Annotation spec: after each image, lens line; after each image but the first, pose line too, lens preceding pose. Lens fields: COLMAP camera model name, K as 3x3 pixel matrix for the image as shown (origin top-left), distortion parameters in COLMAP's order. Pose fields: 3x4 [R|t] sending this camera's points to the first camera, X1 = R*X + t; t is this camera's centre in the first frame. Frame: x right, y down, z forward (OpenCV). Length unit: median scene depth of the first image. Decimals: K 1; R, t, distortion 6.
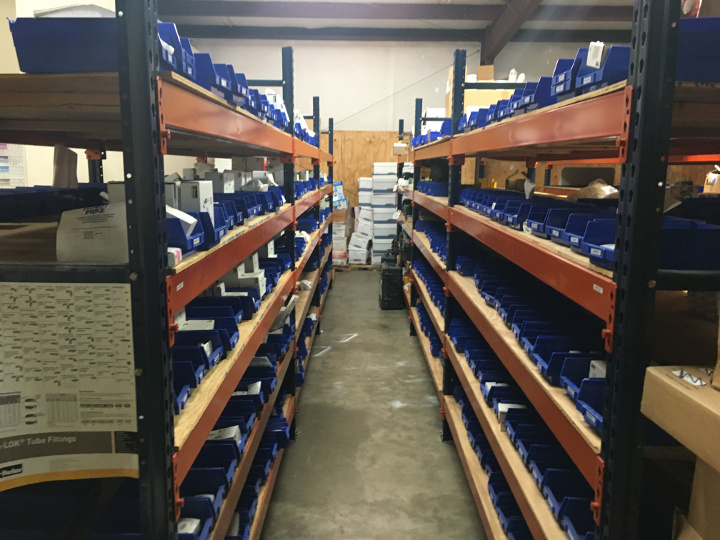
lens RADIAL K [[612.9, 0, 360.7], [0, 612.9, 270.6], [0, 0, 1]] dist [0.042064, -0.001373]
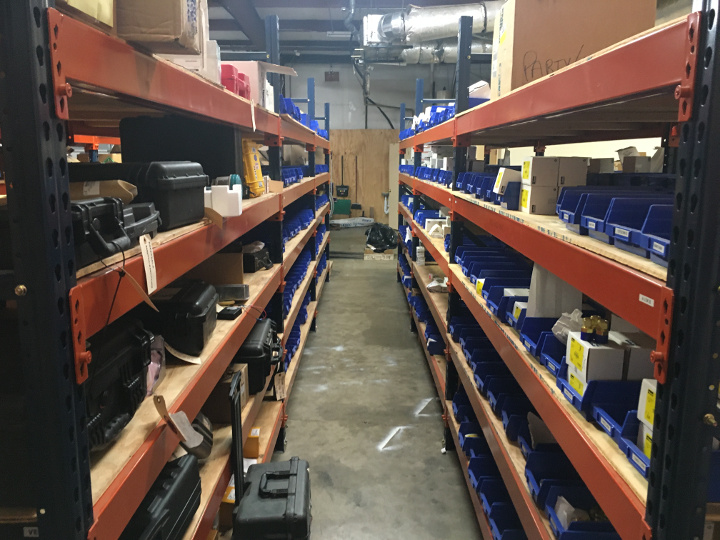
lens RADIAL K [[612.9, 0, 360.7], [0, 612.9, 269.6], [0, 0, 1]] dist [0.042064, -0.001373]
pose [[-0.999945, -0.009709, 0.003952, 0.012625], [-0.007772, 0.939623, 0.342122, -0.313245], [-0.007036, 0.342072, -0.939647, 1.901881]]
